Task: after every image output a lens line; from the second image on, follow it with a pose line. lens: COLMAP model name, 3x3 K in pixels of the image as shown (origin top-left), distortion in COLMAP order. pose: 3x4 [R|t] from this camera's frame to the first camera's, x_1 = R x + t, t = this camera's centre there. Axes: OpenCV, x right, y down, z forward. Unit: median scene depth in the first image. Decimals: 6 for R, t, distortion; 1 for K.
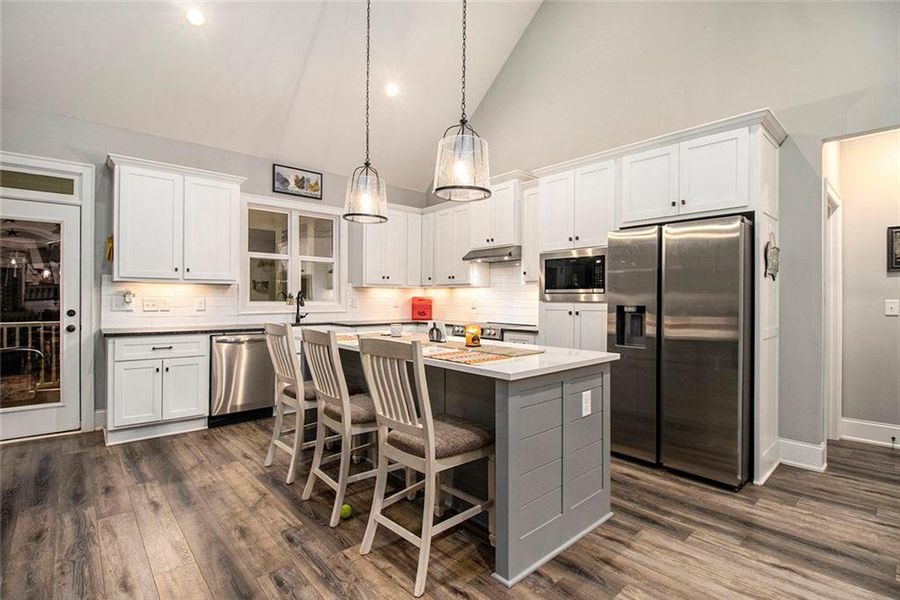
lens RADIAL K [[421.2, 0, 455.2], [0, 421.2, 298.8], [0, 0, 1]] dist [-0.013772, -0.001209]
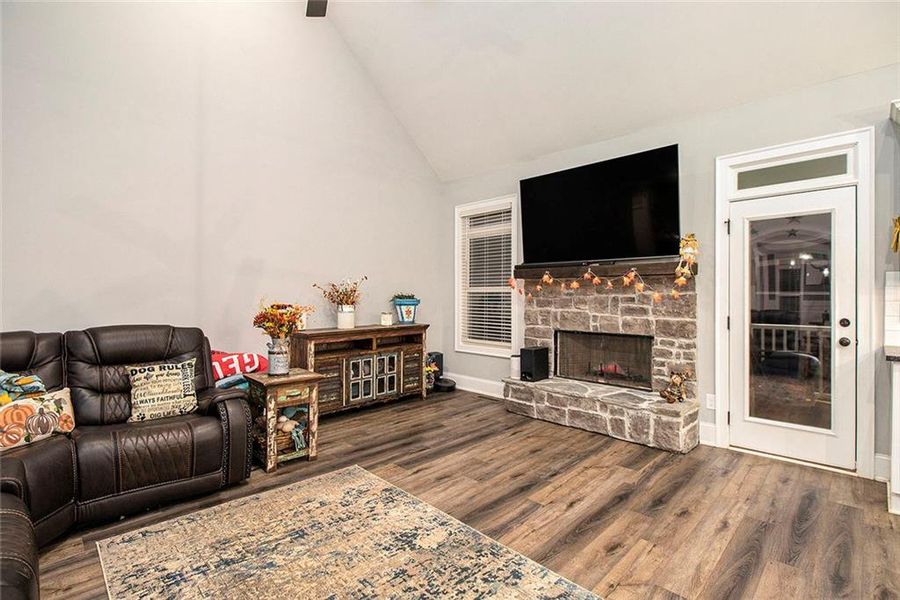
lens RADIAL K [[421.2, 0, 458.2], [0, 421.2, 293.0], [0, 0, 1]] dist [-0.013772, -0.001209]
pose [[0.045383, -0.004406, -0.998960, -0.162350], [-0.001675, 0.999989, -0.004487, -0.017345], [0.998968, 0.001877, 0.045376, 0.224666]]
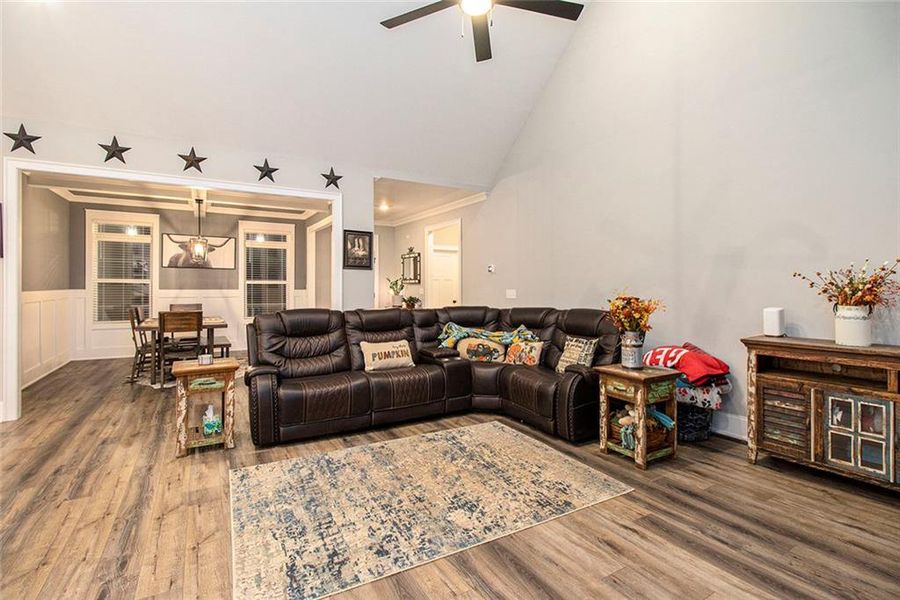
lens RADIAL K [[421.2, 0, 453.7], [0, 421.2, 298.1], [0, 0, 1]] dist [-0.013772, -0.001209]
pose [[-0.979368, -0.012179, 0.201717, -0.905425], [-0.007228, 0.999655, 0.025263, -0.014642], [-0.201955, 0.023283, -0.979118, 0.851247]]
